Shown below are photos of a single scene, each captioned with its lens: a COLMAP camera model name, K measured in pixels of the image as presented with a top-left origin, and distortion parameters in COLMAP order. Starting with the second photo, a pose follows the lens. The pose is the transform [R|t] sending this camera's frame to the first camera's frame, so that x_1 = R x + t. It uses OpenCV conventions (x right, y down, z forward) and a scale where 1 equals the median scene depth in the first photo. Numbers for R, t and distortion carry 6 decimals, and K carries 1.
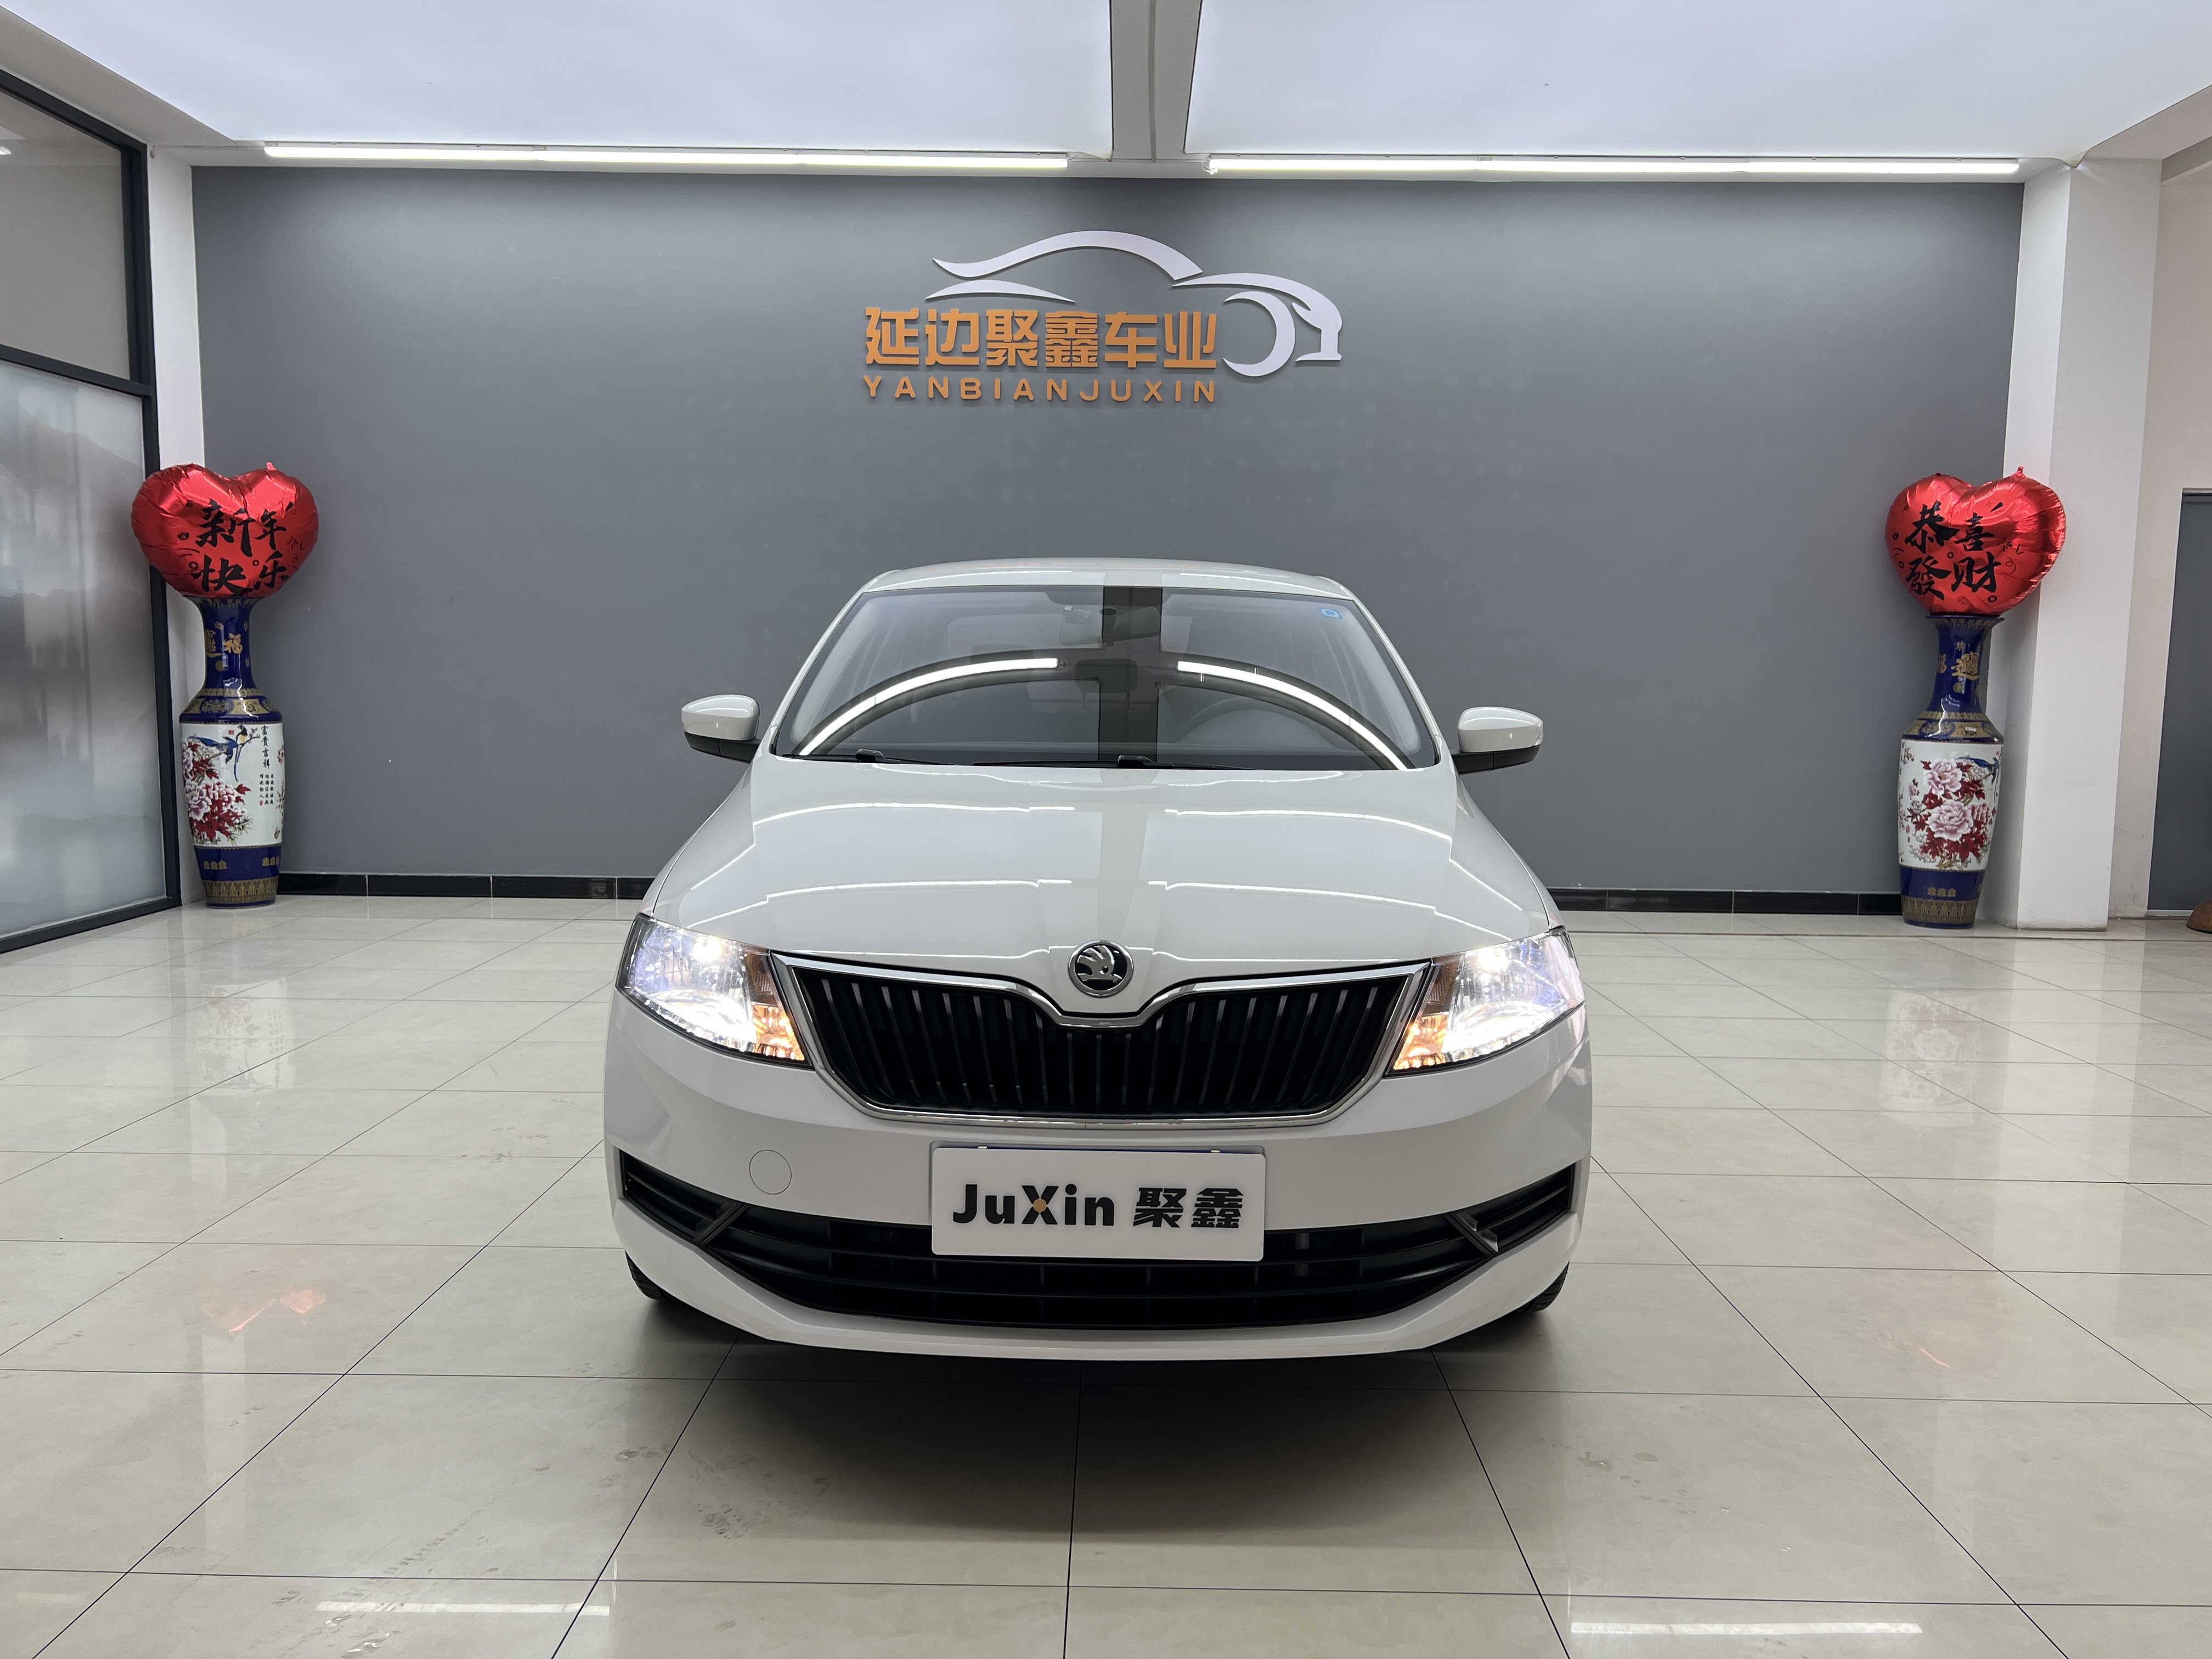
lens RADIAL K [[1655.5, 0, 1113.9], [0, 1655.5, 846.3], [0, 0, 1]] dist [0.047067, -0.059270]
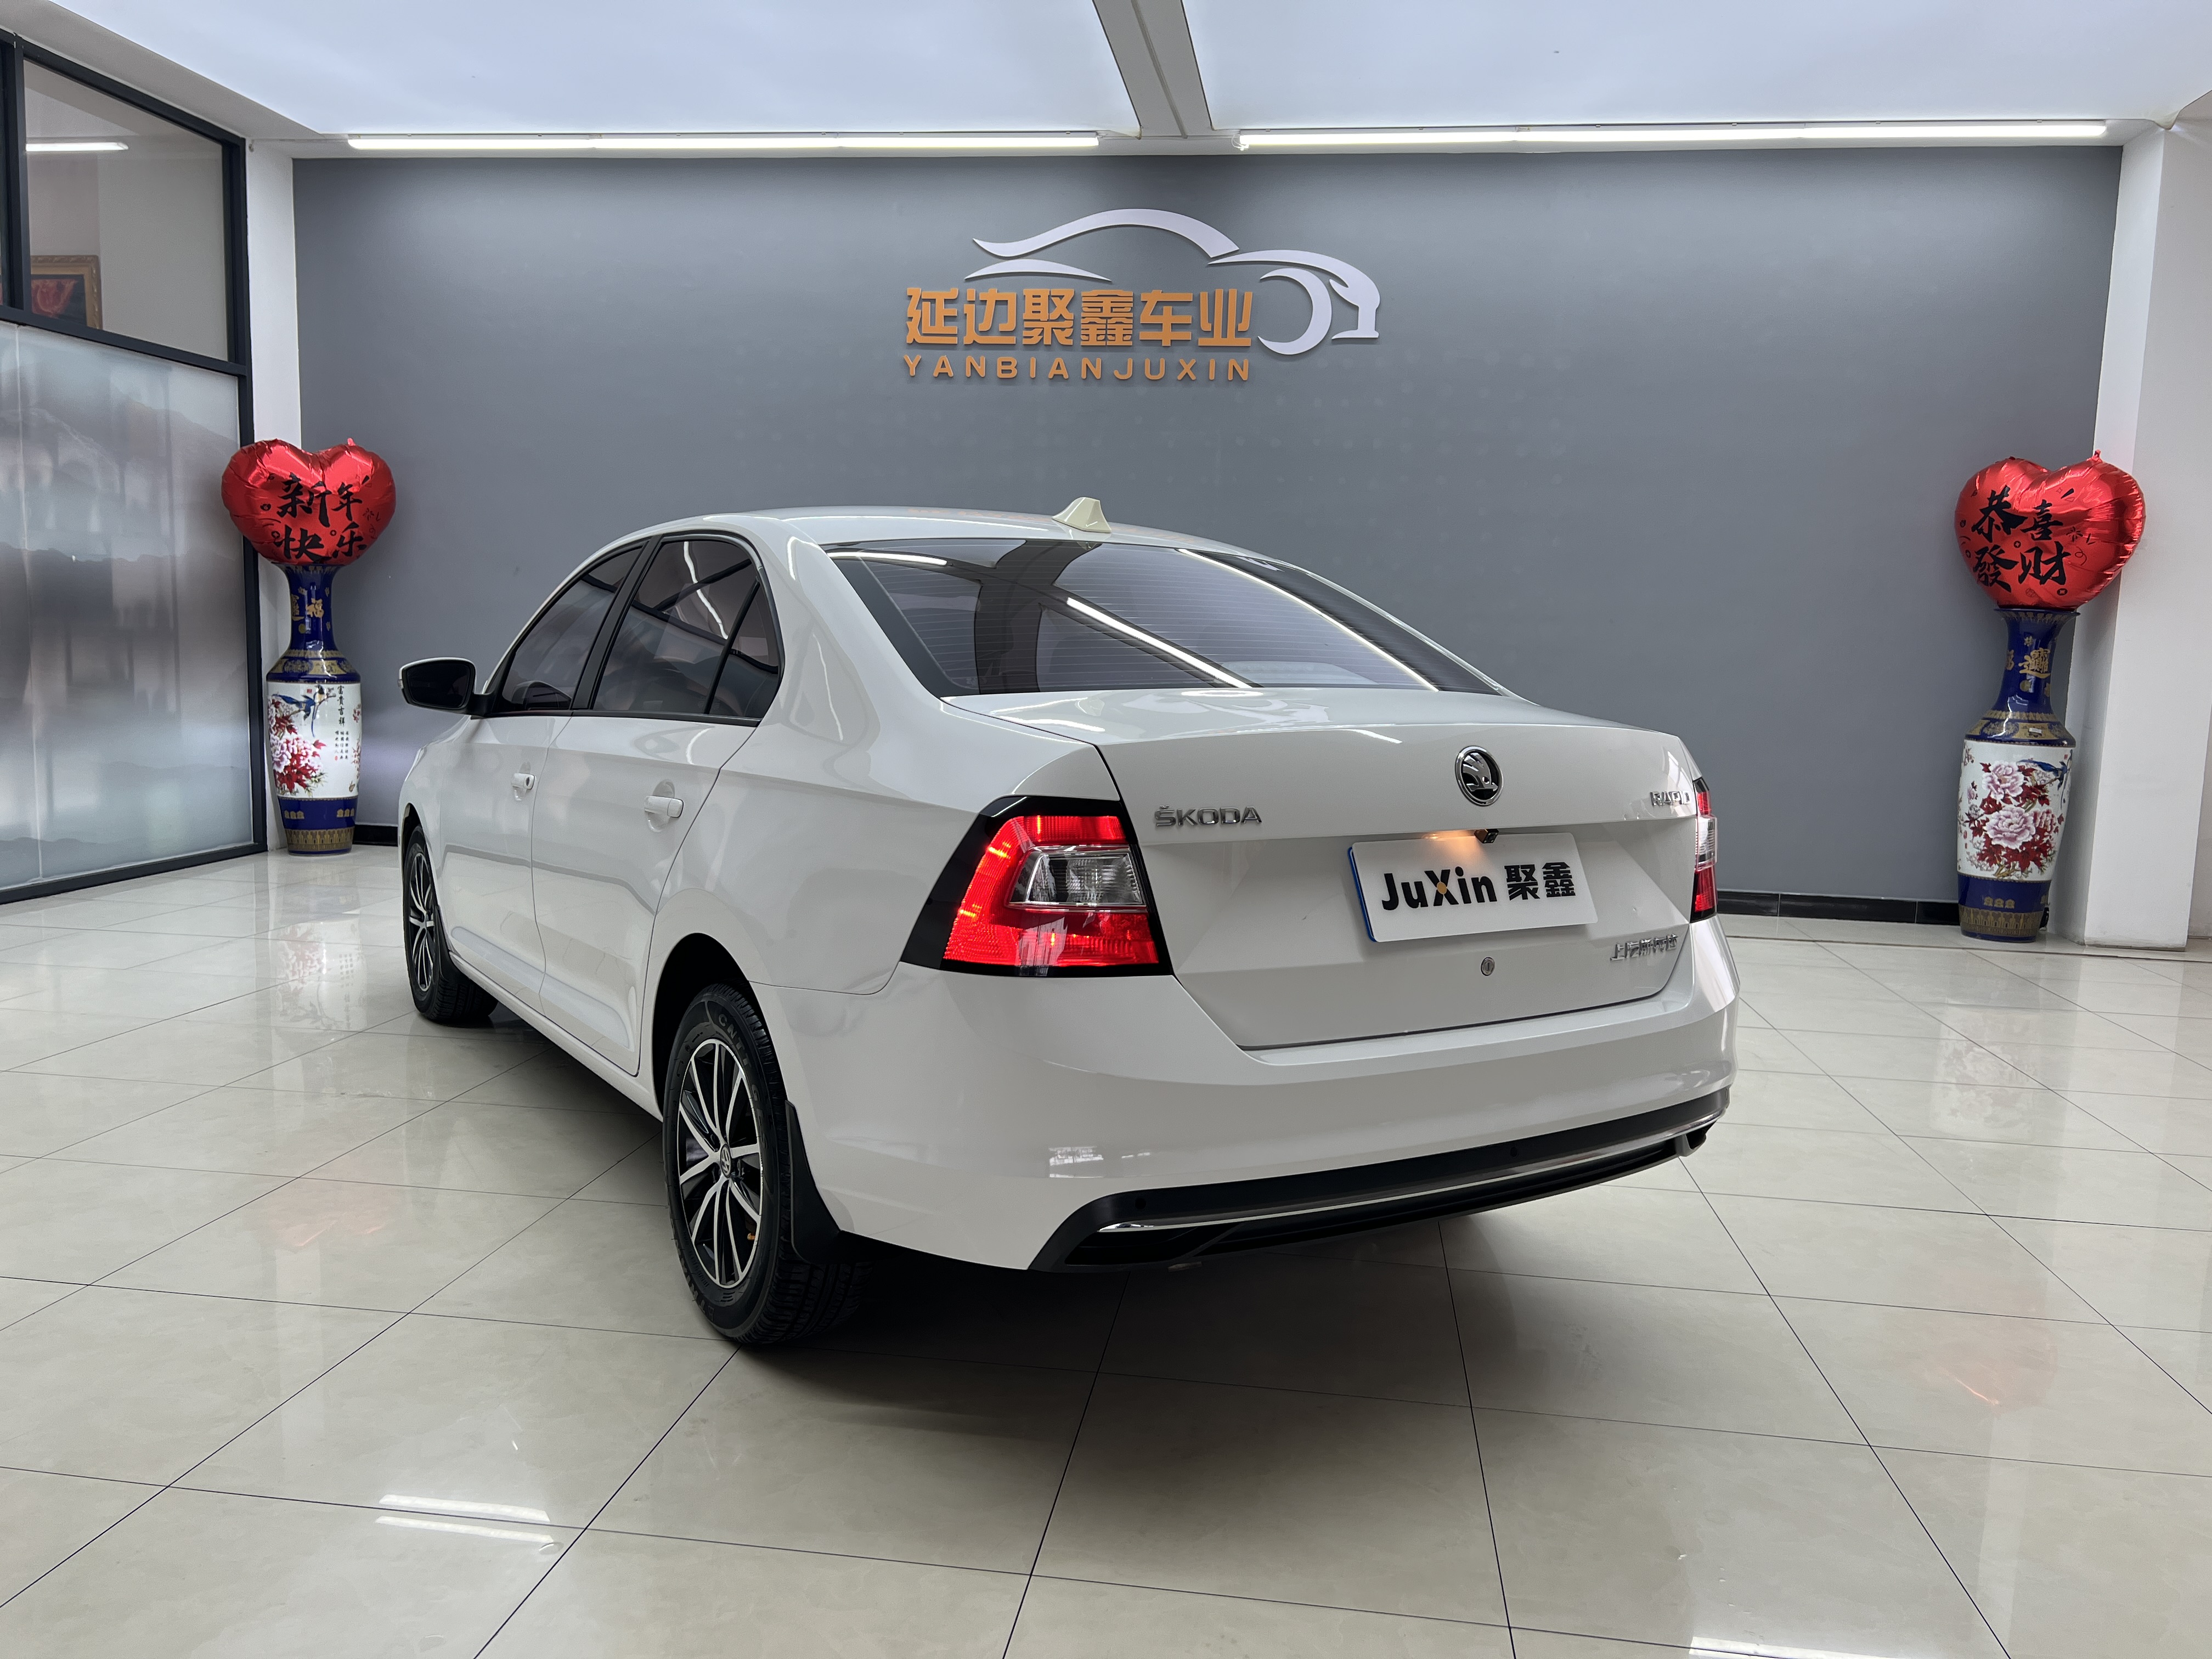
lens RADIAL K [[1655.5, 0, 1109.3], [0, 1655.5, 843.8], [0, 0, 1]] dist [0.047067, -0.059270]
pose [[0.991676, 0.034472, -0.124059, 0.115013], [-0.033004, 0.999359, 0.013870, -0.002289], [0.124458, -0.009661, 0.992178, 0.002939]]
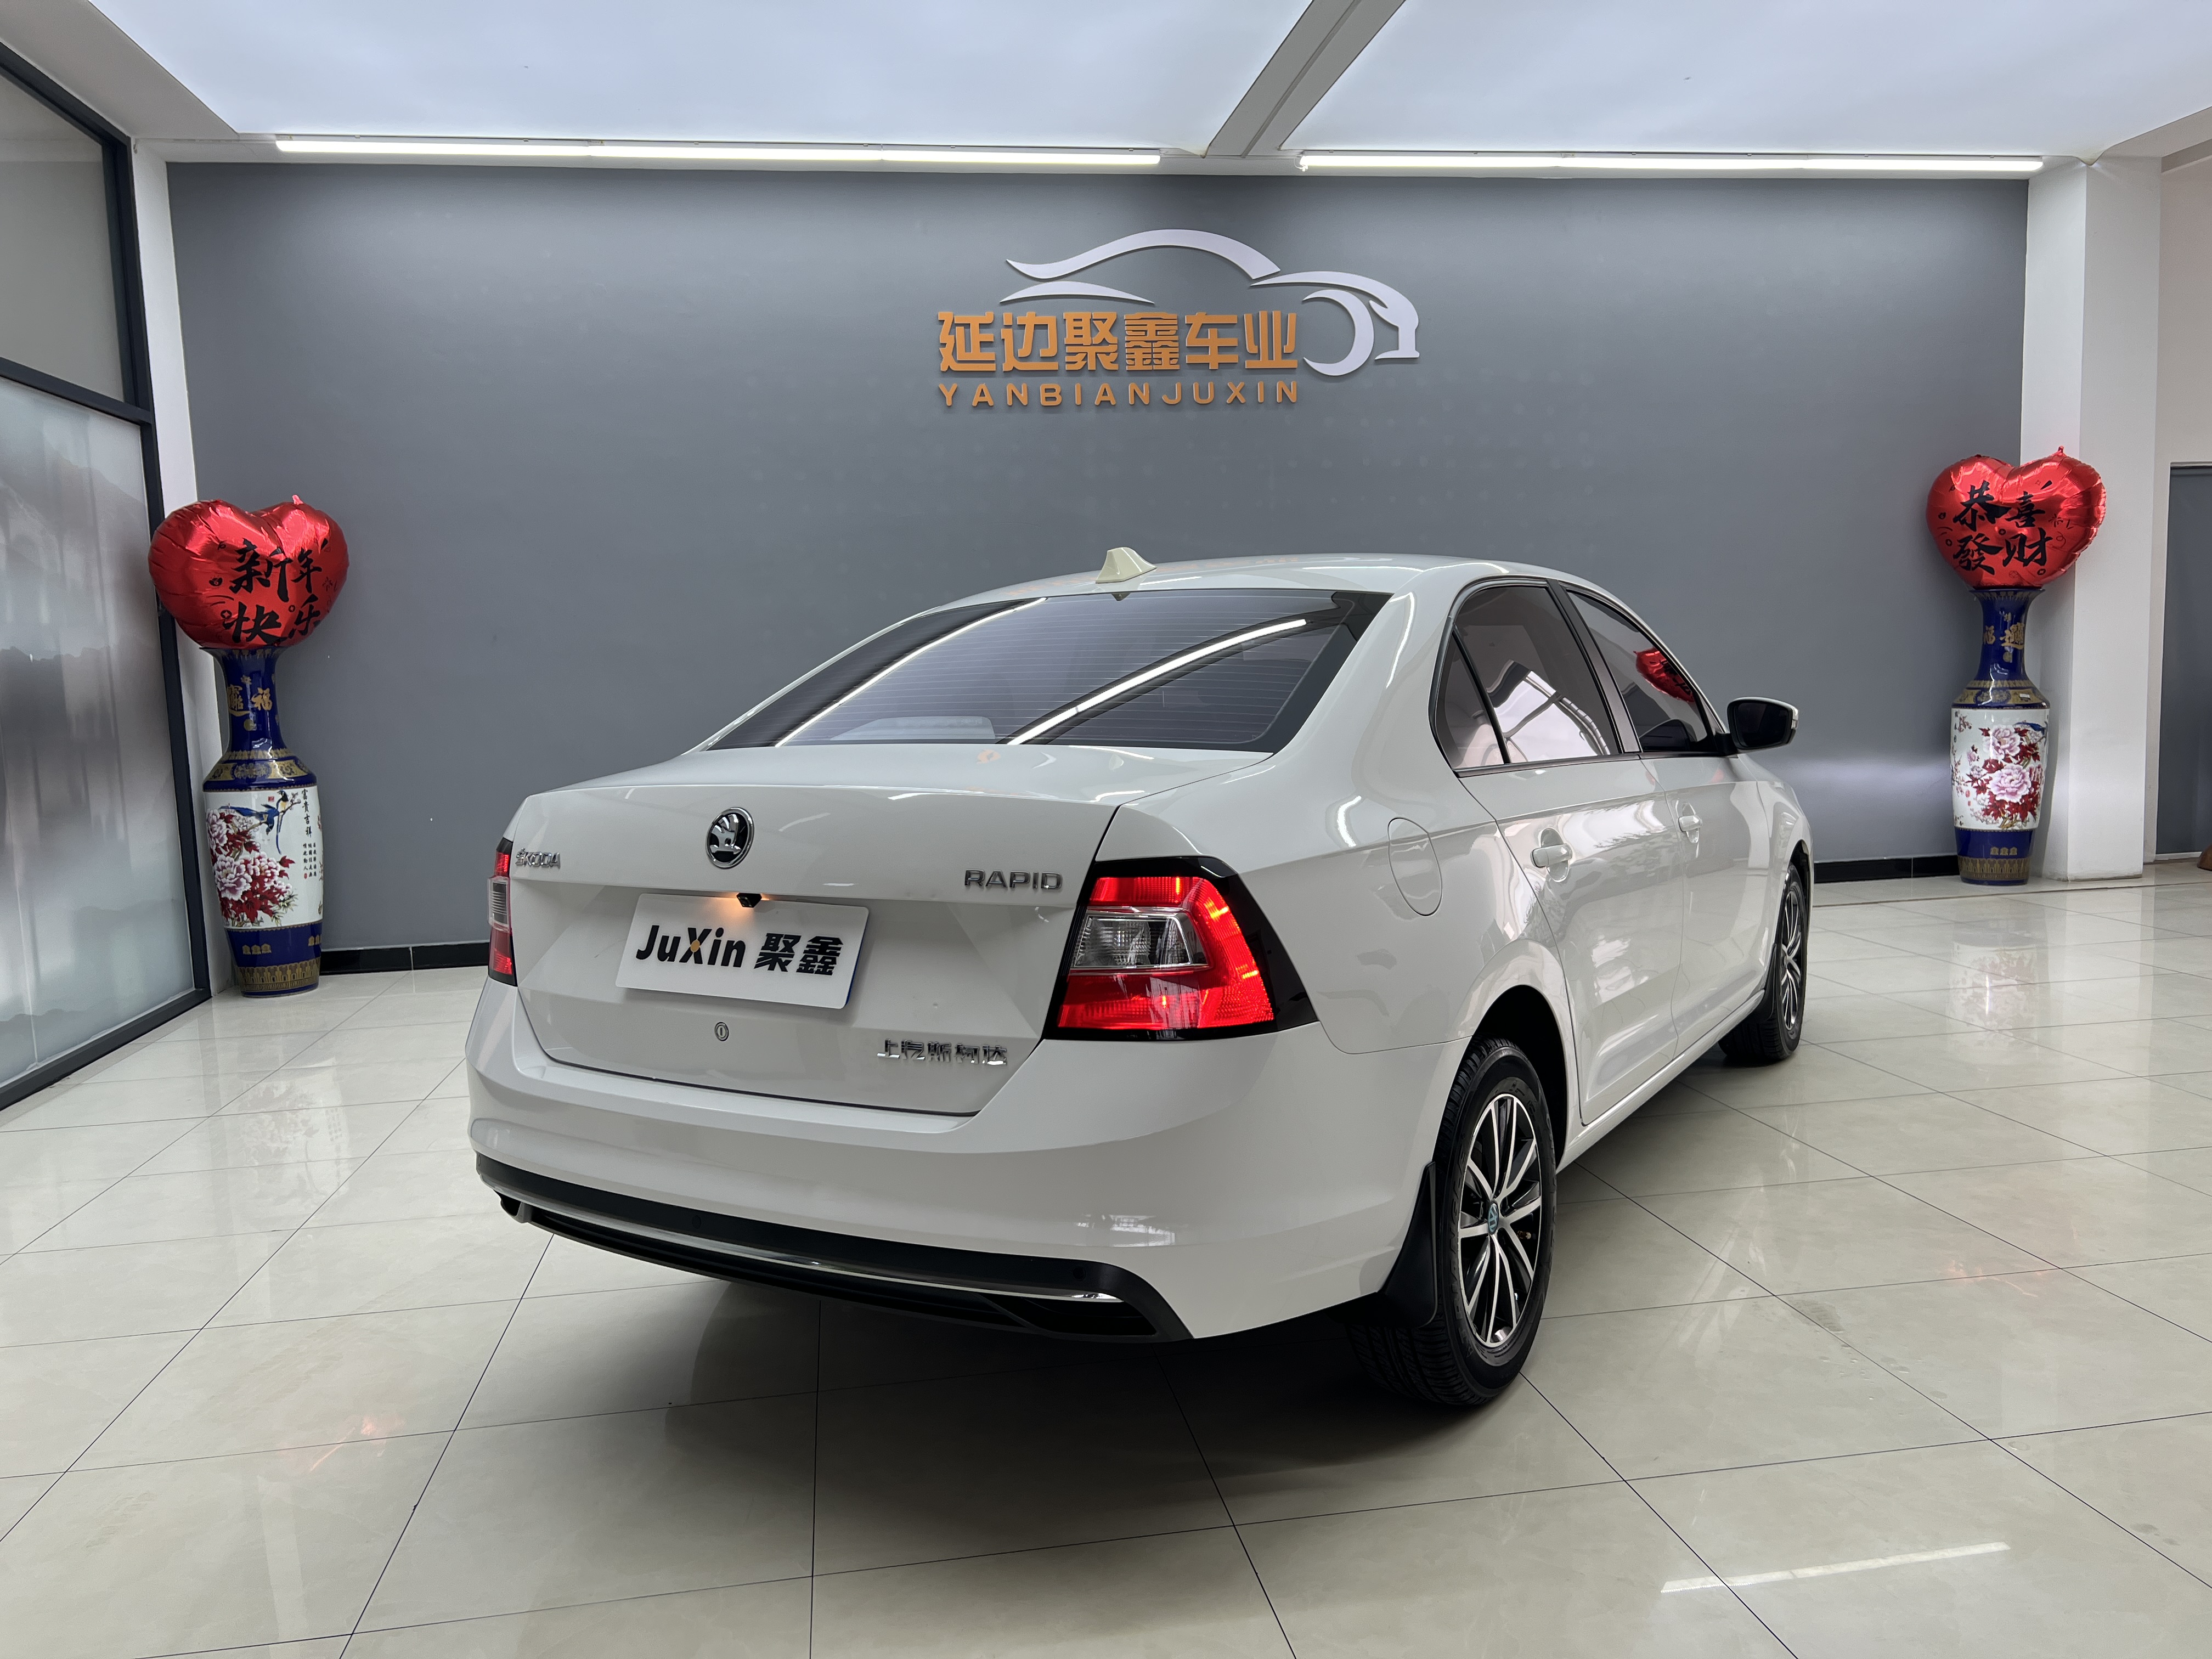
lens RADIAL K [[1655.5, 0, 1107.4], [0, 1655.5, 847.8], [0, 0, 1]] dist [0.047067, -0.059270]
pose [[0.984594, -0.065786, 0.162010, -0.235364], [0.065569, 0.997826, 0.006693, -0.019144], [-0.162098, 0.004033, 0.986766, 0.050182]]
